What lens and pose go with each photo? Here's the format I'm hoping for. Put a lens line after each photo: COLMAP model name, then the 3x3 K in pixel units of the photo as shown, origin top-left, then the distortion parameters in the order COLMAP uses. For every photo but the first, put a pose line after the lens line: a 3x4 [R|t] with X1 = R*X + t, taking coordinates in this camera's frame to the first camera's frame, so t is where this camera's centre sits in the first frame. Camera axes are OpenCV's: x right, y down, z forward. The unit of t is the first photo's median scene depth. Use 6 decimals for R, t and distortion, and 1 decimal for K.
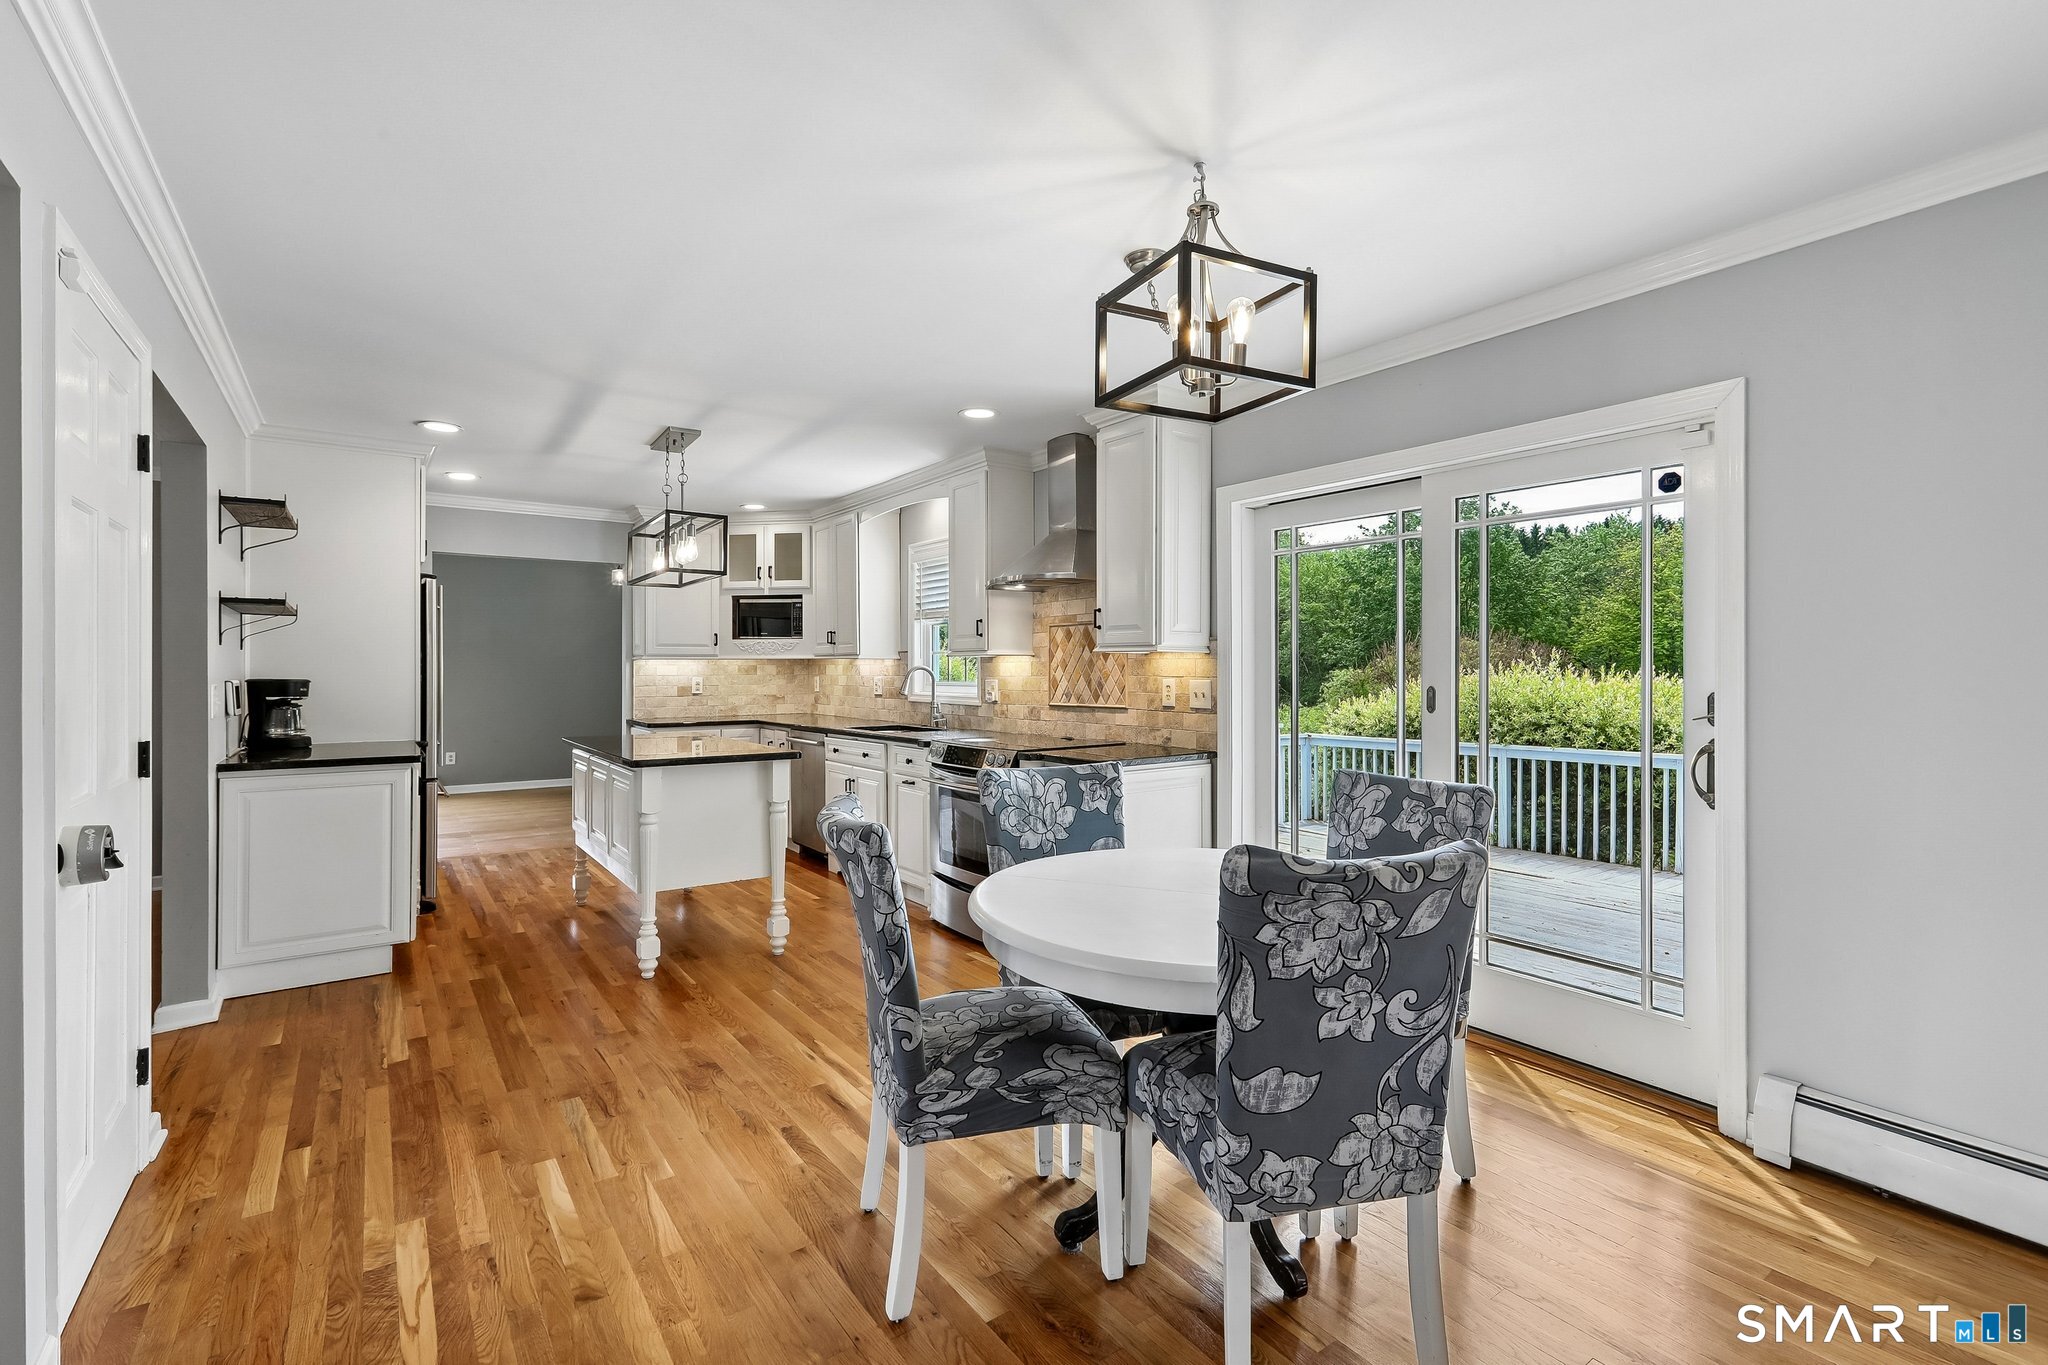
lens RADIAL K [[929.6, 0, 1033.9], [0, 929.6, 669.8], [0, 0, 1]] dist [-0.001330, -0.000907]
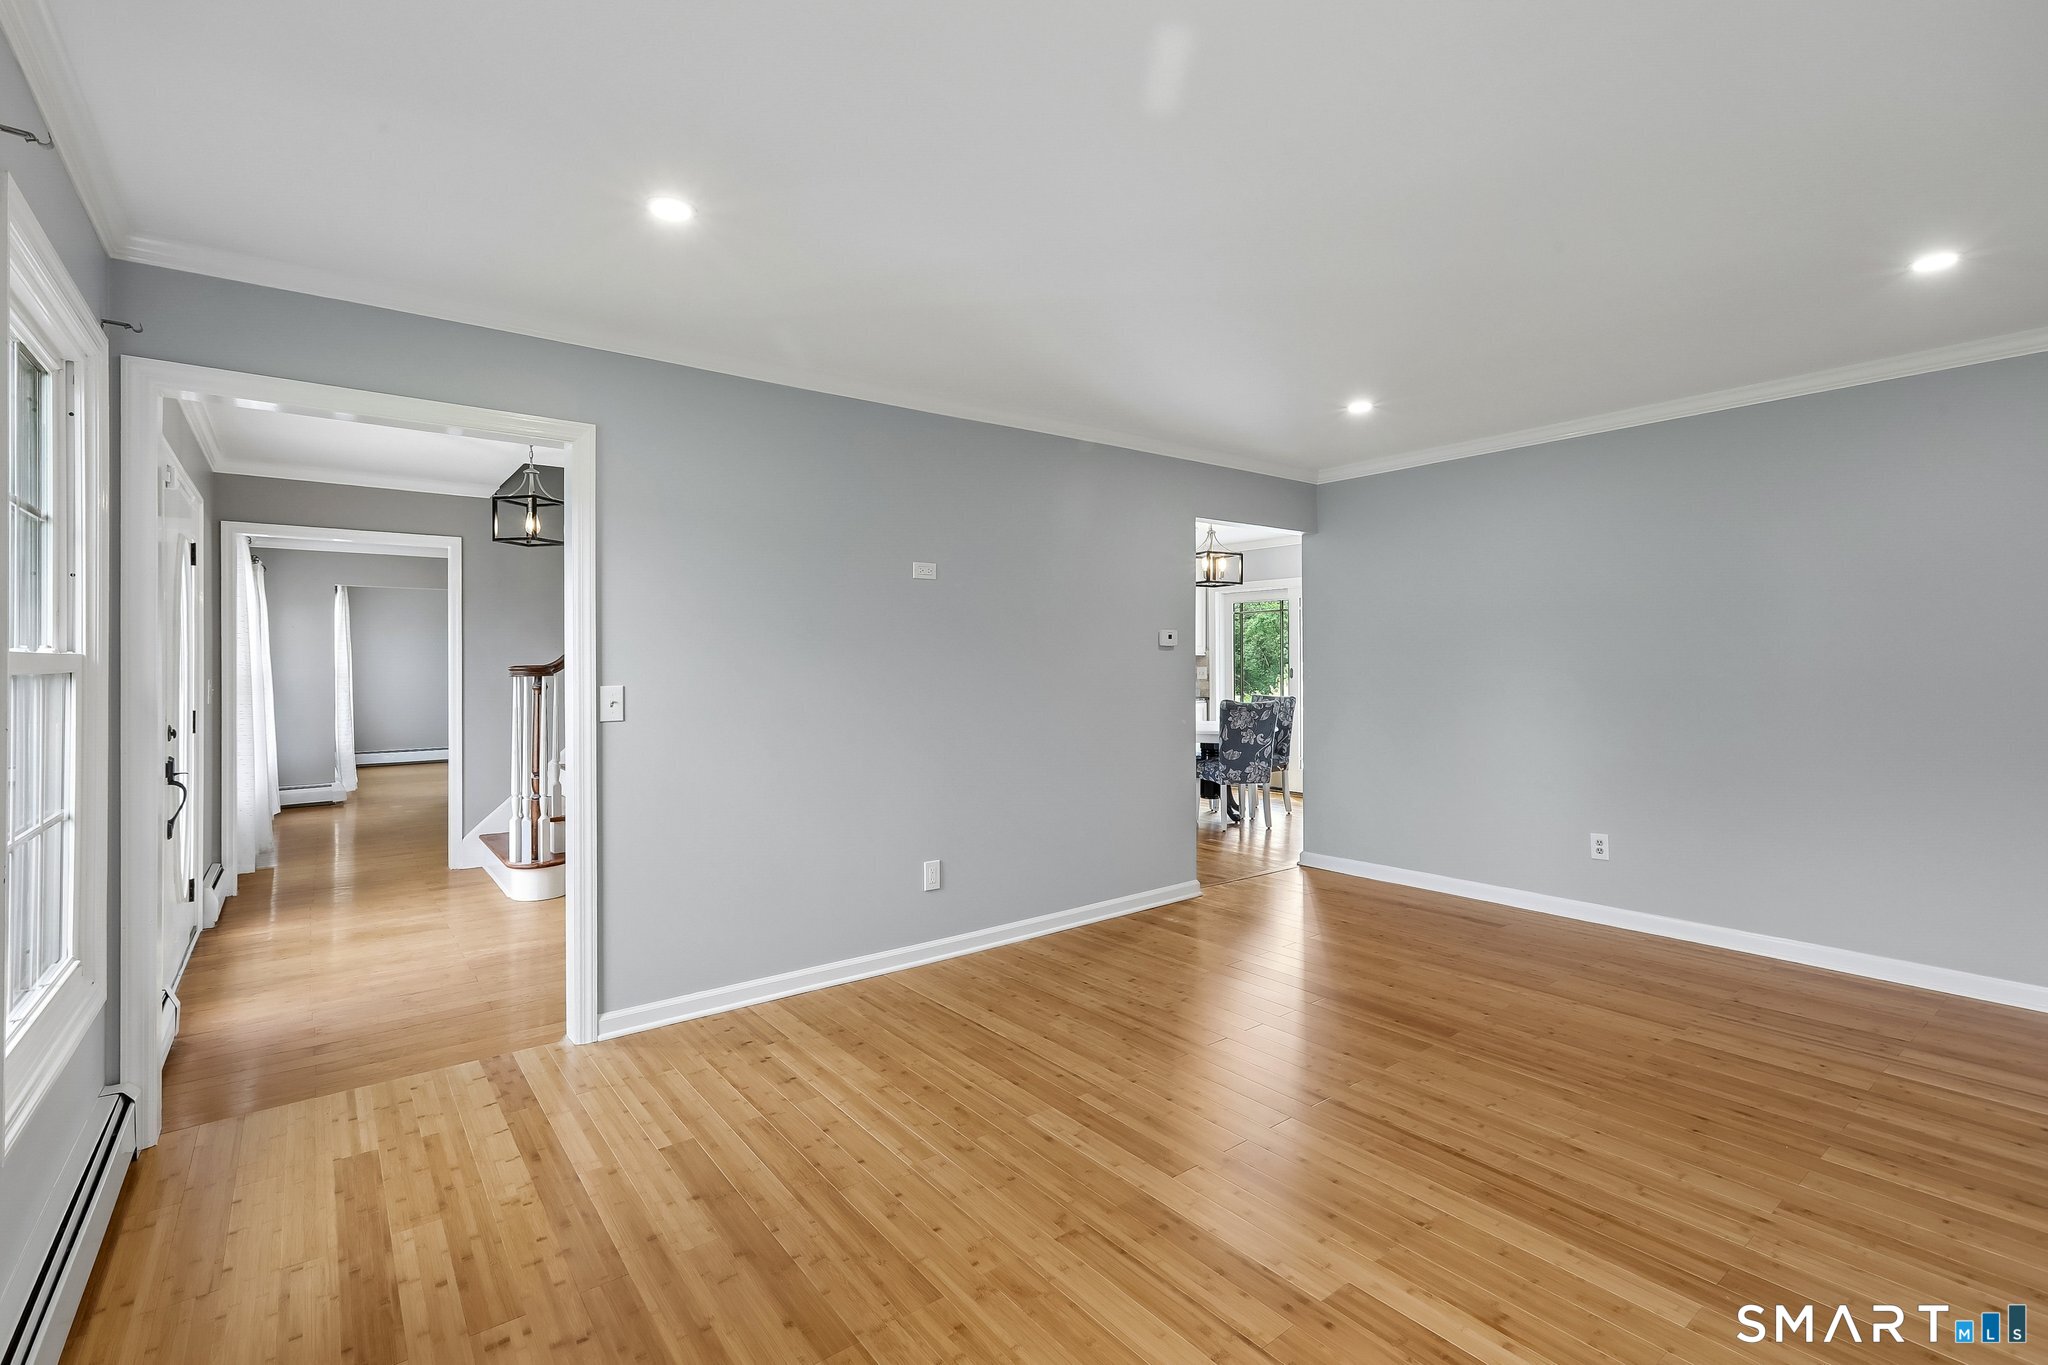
lens RADIAL K [[929.6, 0, 1015.1], [0, 929.6, 683.3], [0, 0, 1]] dist [-0.001330, -0.000907]
pose [[0.999779, -0.010440, 0.018266, -0.273635], [0.010113, 0.999788, 0.017936, 0.003356], [-0.018450, -0.017748, 0.999672, -1.093125]]
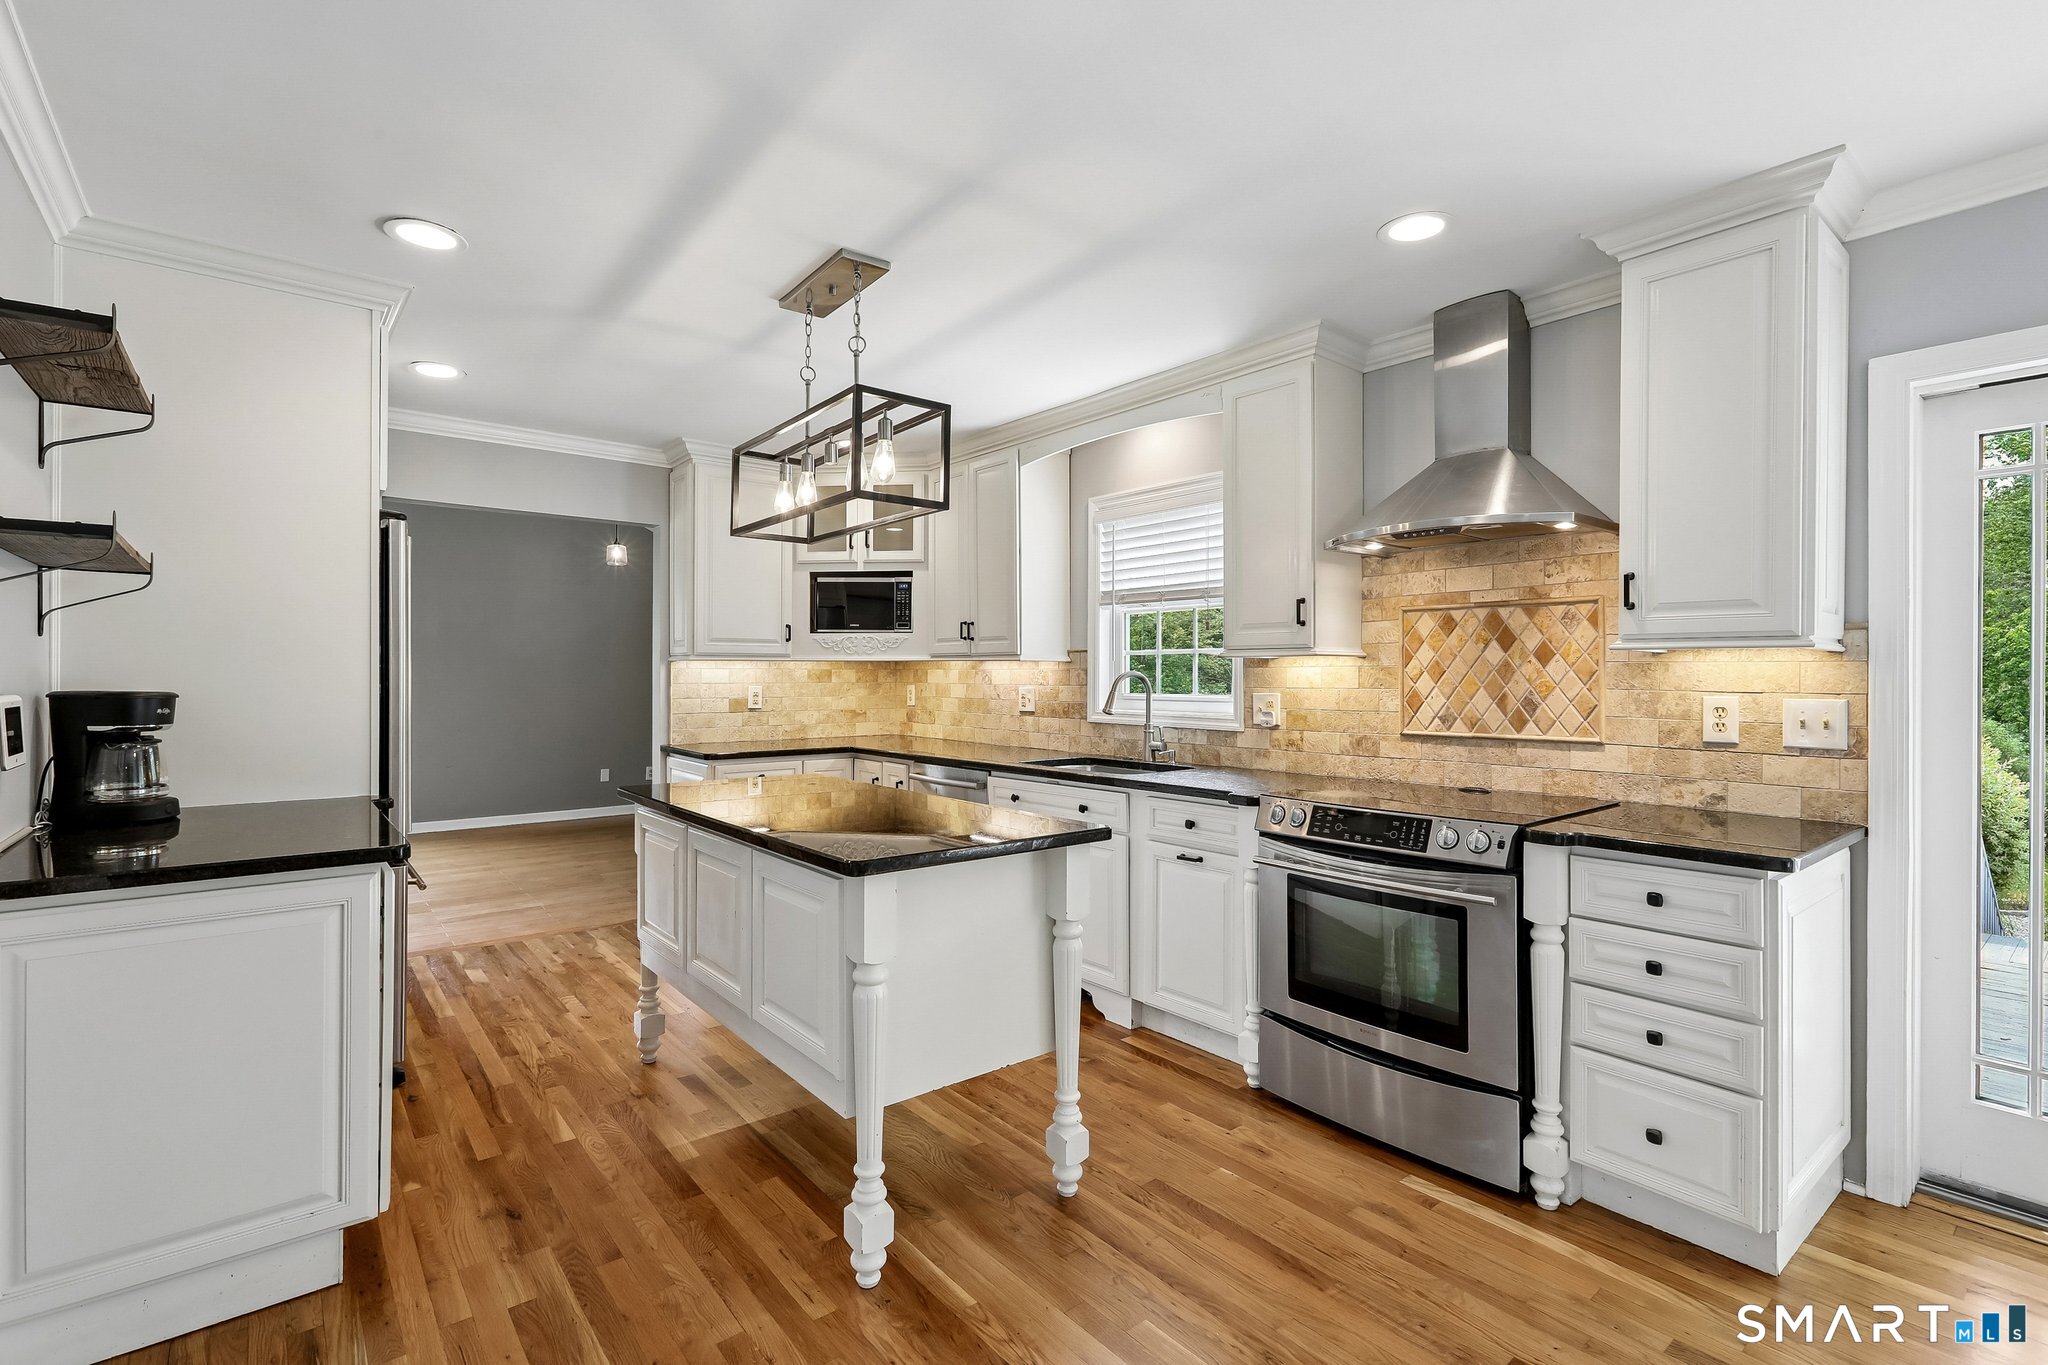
lens RADIAL K [[929.6, 0, 1018.1], [0, 929.6, 678.2], [0, 0, 1]] dist [-0.001330, -0.000907]
pose [[0.998401, 0.003888, 0.056394, -0.284889], [-0.004045, 0.999988, 0.002663, -0.000893], [-0.056383, -0.002887, 0.998405, 0.384235]]
